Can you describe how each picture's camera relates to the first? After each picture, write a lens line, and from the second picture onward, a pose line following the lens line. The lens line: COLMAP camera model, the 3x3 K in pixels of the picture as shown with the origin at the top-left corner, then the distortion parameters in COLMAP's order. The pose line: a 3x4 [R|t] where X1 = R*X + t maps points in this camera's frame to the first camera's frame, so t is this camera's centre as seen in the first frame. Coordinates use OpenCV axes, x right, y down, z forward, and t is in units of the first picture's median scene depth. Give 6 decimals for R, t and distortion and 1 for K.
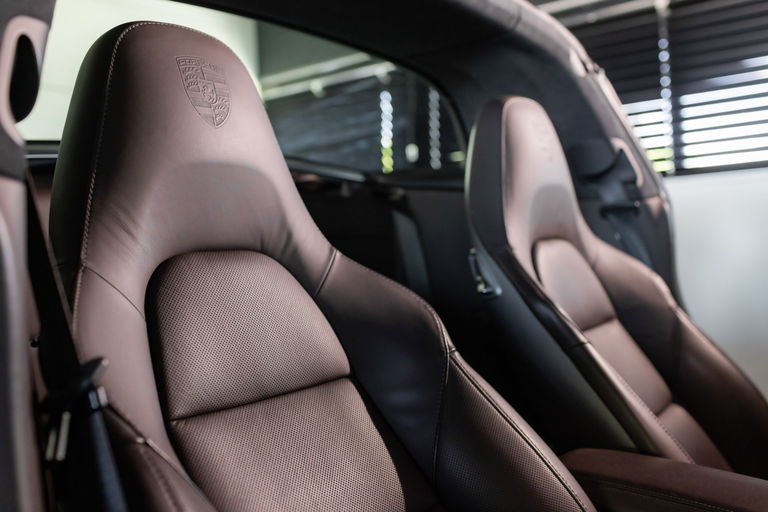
lens RADIAL K [[782.9, 0, 384.0], [0, 782.9, 256.0], [0, 0, 1]] dist [-0.012354, 0.008555]
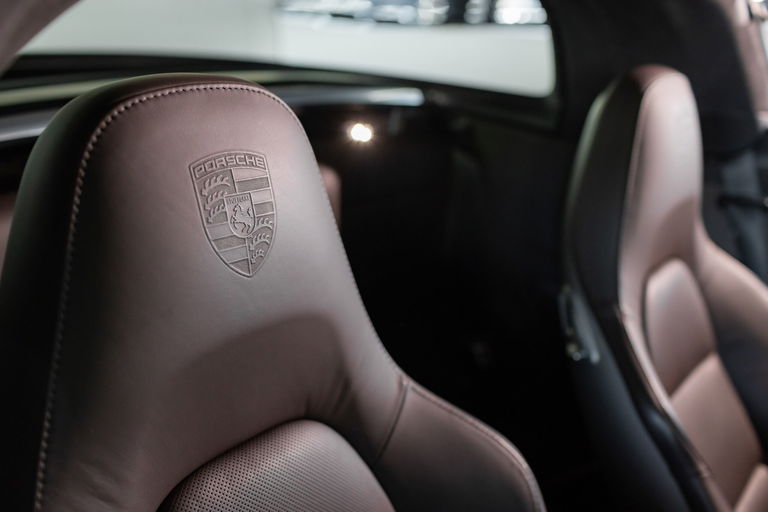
lens RADIAL K [[782.9, 0, 384.0], [0, 782.9, 256.0], [0, 0, 1]] dist [-0.012354, 0.008555]
pose [[0.994271, 0.104728, 0.021404, -0.088630], [-0.106146, 0.943704, 0.313297, -0.272595], [0.012612, -0.313774, 0.949414, 0.297167]]
